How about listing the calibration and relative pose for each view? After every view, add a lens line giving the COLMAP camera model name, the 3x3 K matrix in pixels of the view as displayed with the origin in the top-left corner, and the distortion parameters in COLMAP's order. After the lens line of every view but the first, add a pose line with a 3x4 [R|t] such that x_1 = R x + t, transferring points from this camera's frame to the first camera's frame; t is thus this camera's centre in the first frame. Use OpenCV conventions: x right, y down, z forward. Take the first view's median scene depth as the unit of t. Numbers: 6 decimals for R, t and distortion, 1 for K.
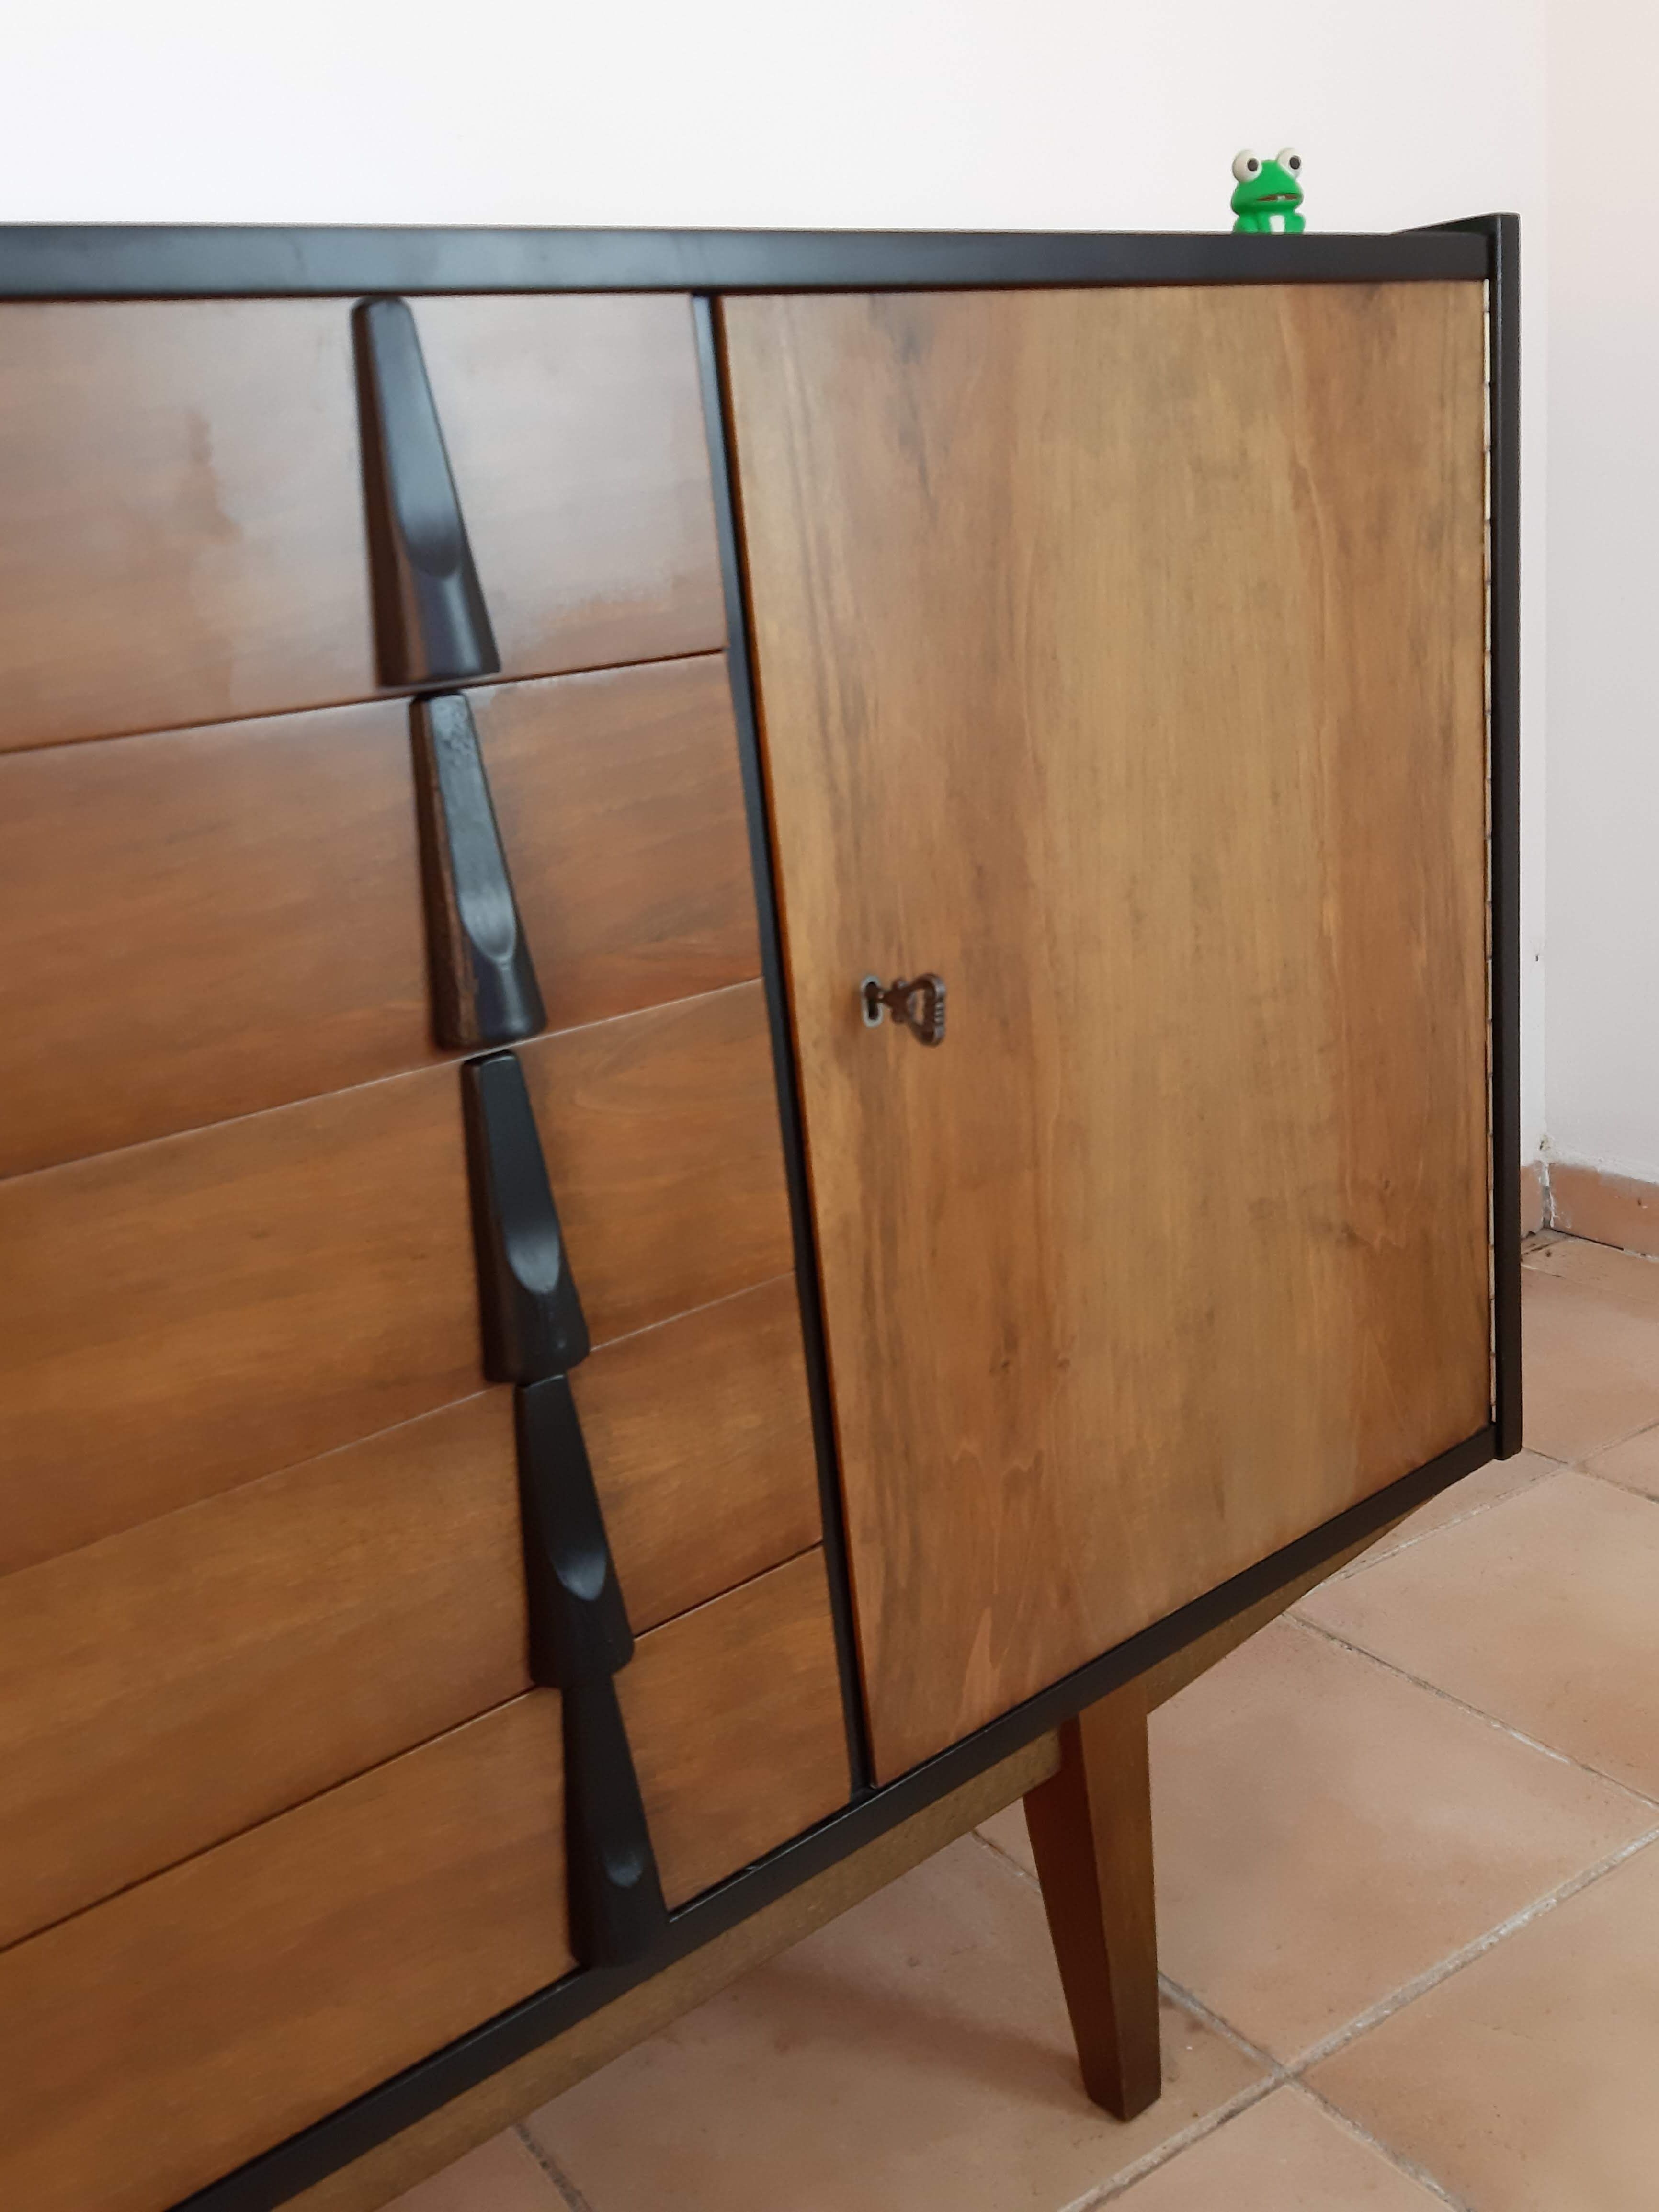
lens RADIAL K [[2053.6, 0, 817.7], [0, 2053.6, 1106.4], [0, 0, 1]] dist [0.091103, -0.173210]
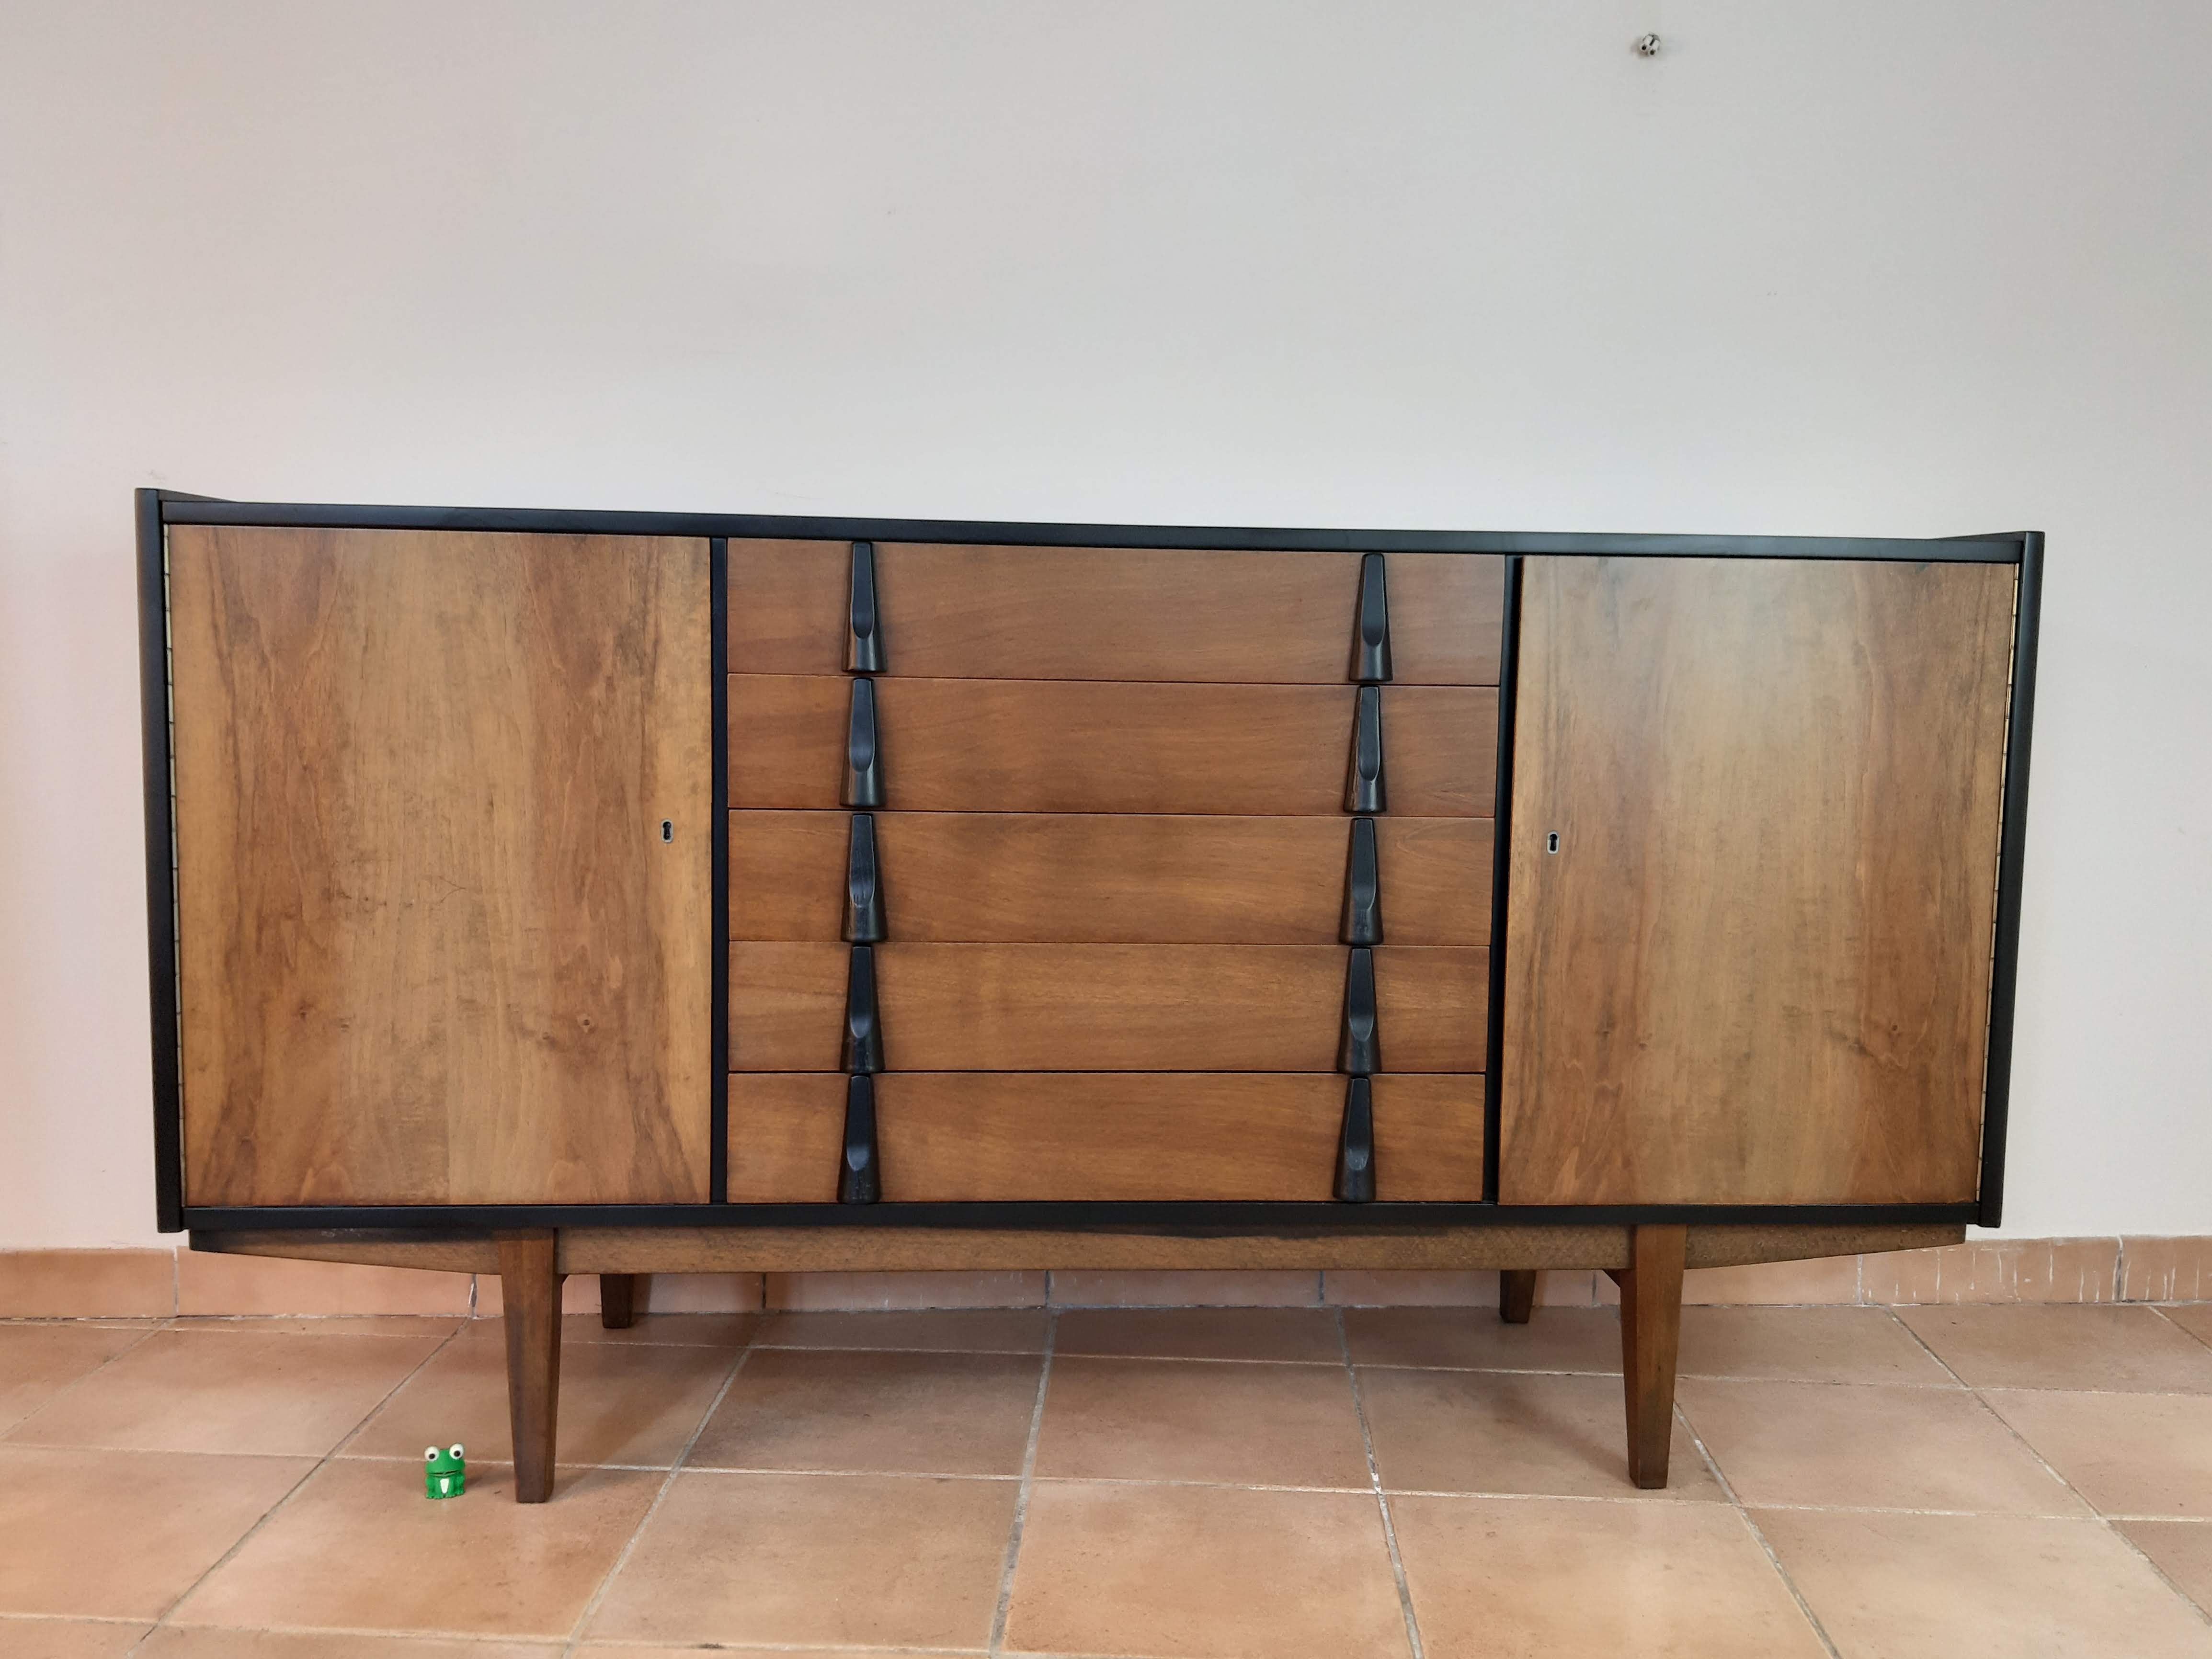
lens RADIAL K [[2119.7, 0, 1114.3], [0, 2119.7, 839.8], [0, 0, 1]] dist [0.119305, -0.326852]
pose [[0.821264, 0.173525, -0.543520, 0.813566], [-0.249491, 0.965945, -0.068594, 0.204511], [0.513108, 0.191938, 0.836589, -1.106878]]
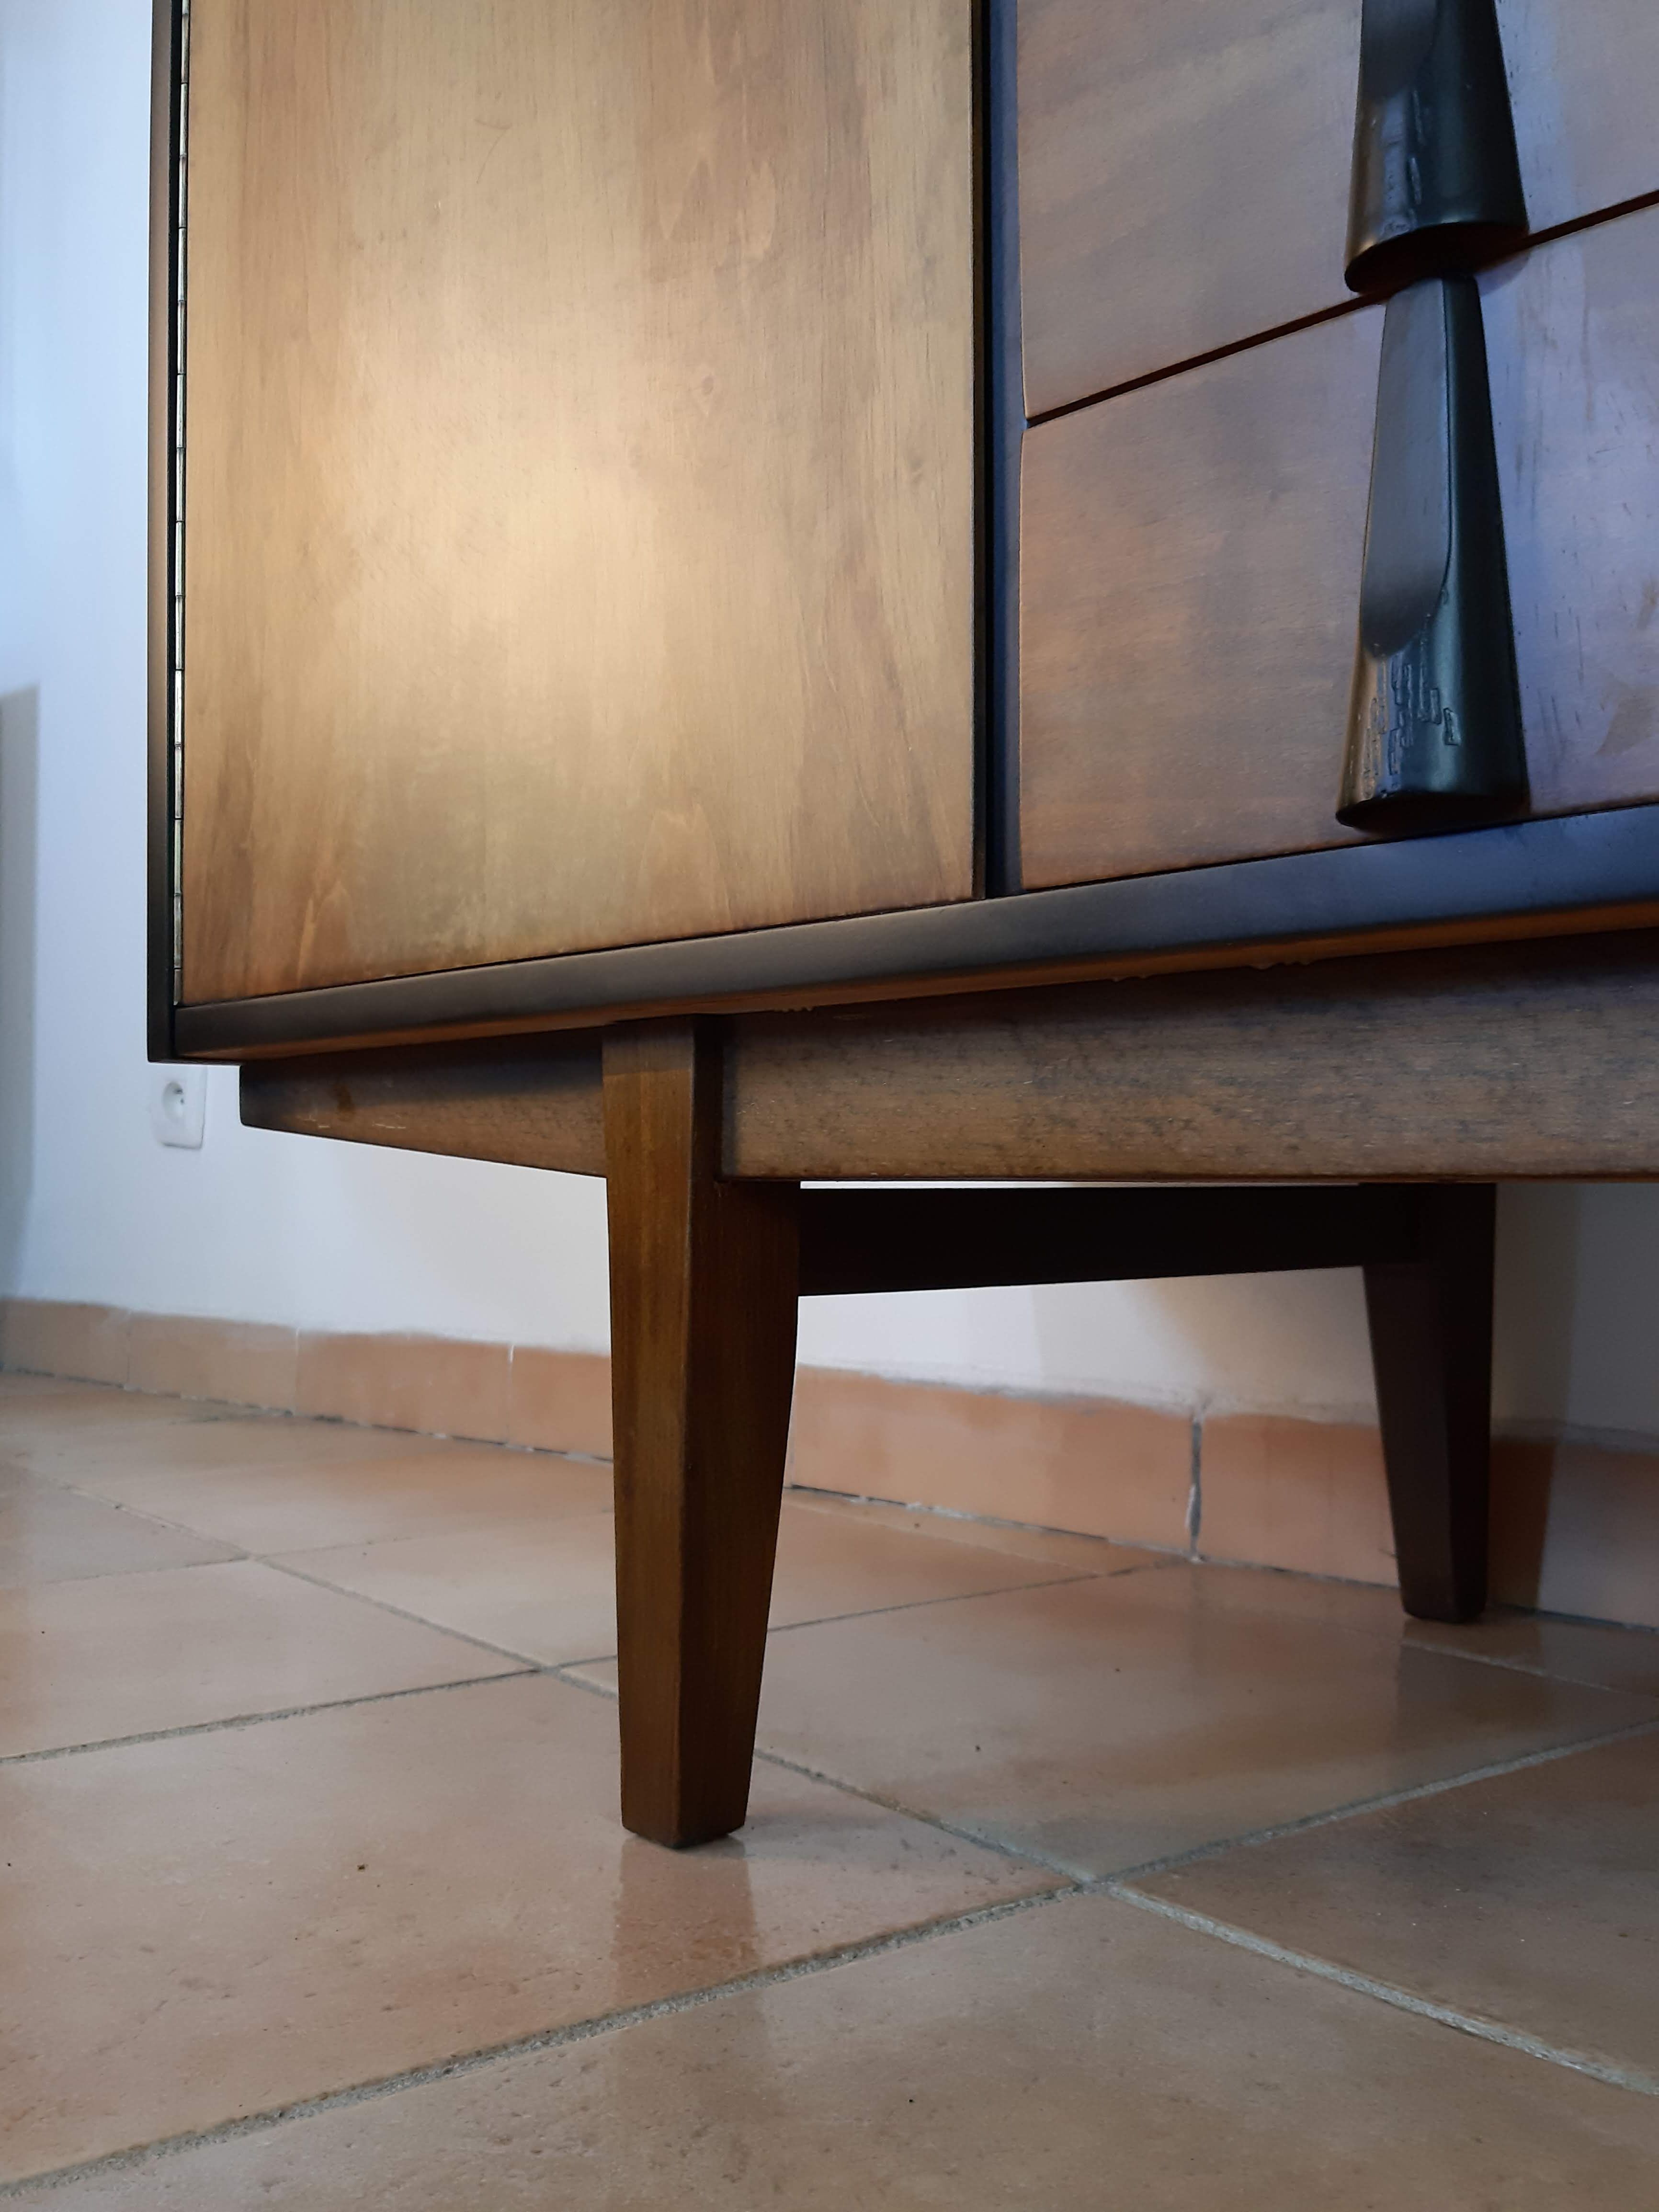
lens RADIAL K [[2031.2, 0, 830.6], [0, 2031.2, 1103.2], [0, 0, 1]] dist [0.108198, -0.225295]
pose [[0.084250, 0.062199, -0.994501, -0.009701], [-0.274415, 0.960905, 0.036850, 0.551625], [0.957914, 0.269801, 0.098025, 0.428968]]
